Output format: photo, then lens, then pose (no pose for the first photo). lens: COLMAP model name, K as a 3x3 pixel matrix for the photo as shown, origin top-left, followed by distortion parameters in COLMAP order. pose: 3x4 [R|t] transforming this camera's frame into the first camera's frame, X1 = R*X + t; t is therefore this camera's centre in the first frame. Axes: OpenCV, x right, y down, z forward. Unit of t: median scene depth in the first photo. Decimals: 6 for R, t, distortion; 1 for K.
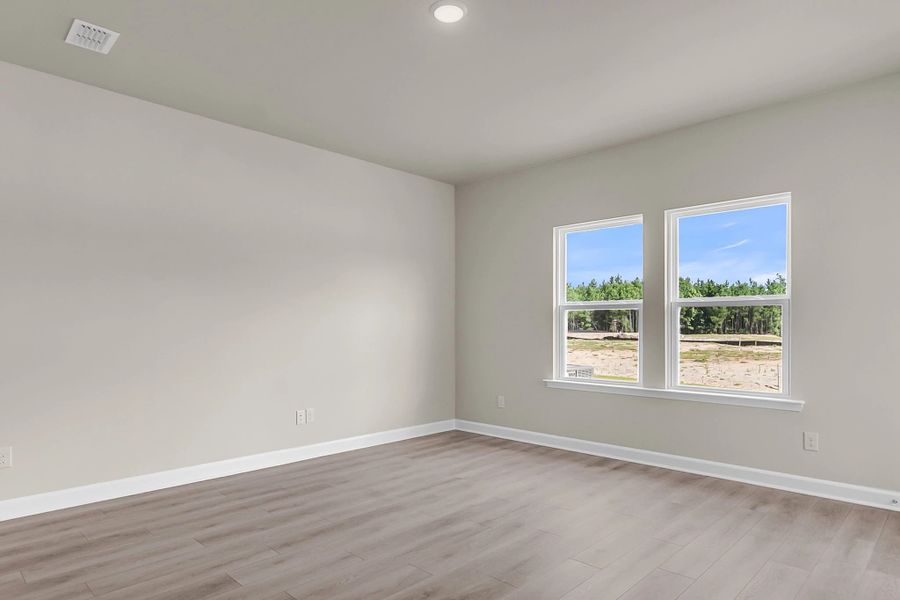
lens RADIAL K [[524.2, 0, 440.1], [0, 524.2, 336.4], [0, 0, 1]] dist [0.002485, 0.000696]
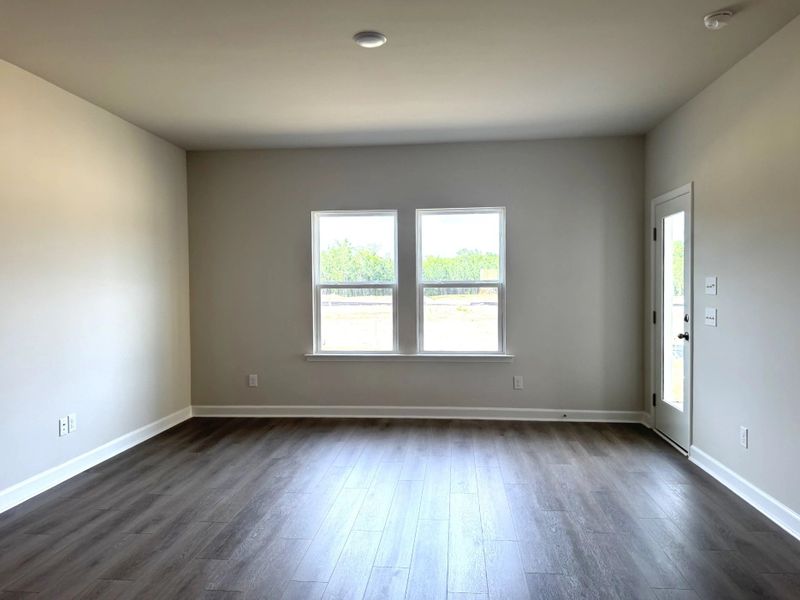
lens RADIAL K [[565.3, 0, 397.0], [0, 565.3, 293.2], [0, 0, 1]] dist [0.057594, -0.070322]
pose [[0.786686, -0.014578, 0.617182, -0.419520], [0.021651, 0.999758, -0.003982, -0.038076], [-0.616974, 0.016495, 0.786811, -0.015550]]
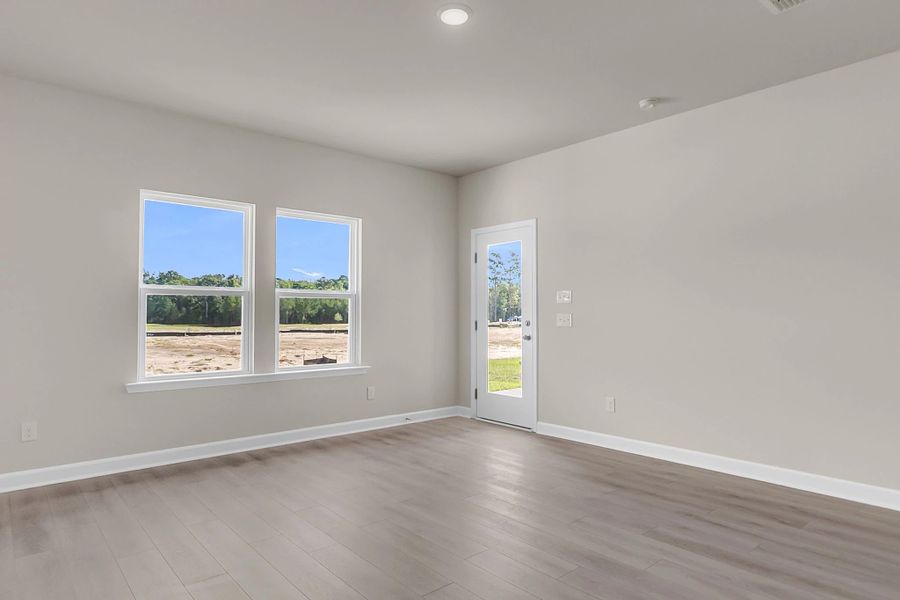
lens RADIAL K [[529.6, 0, 437.4], [0, 529.6, 297.2], [0, 0, 1]] dist [-0.000114, 0.004588]
pose [[0.102212, 0.033824, 0.994187, -0.613936], [0.019230, 0.999168, -0.035970, -0.007919], [-0.994577, 0.022795, 0.101476, 0.549304]]
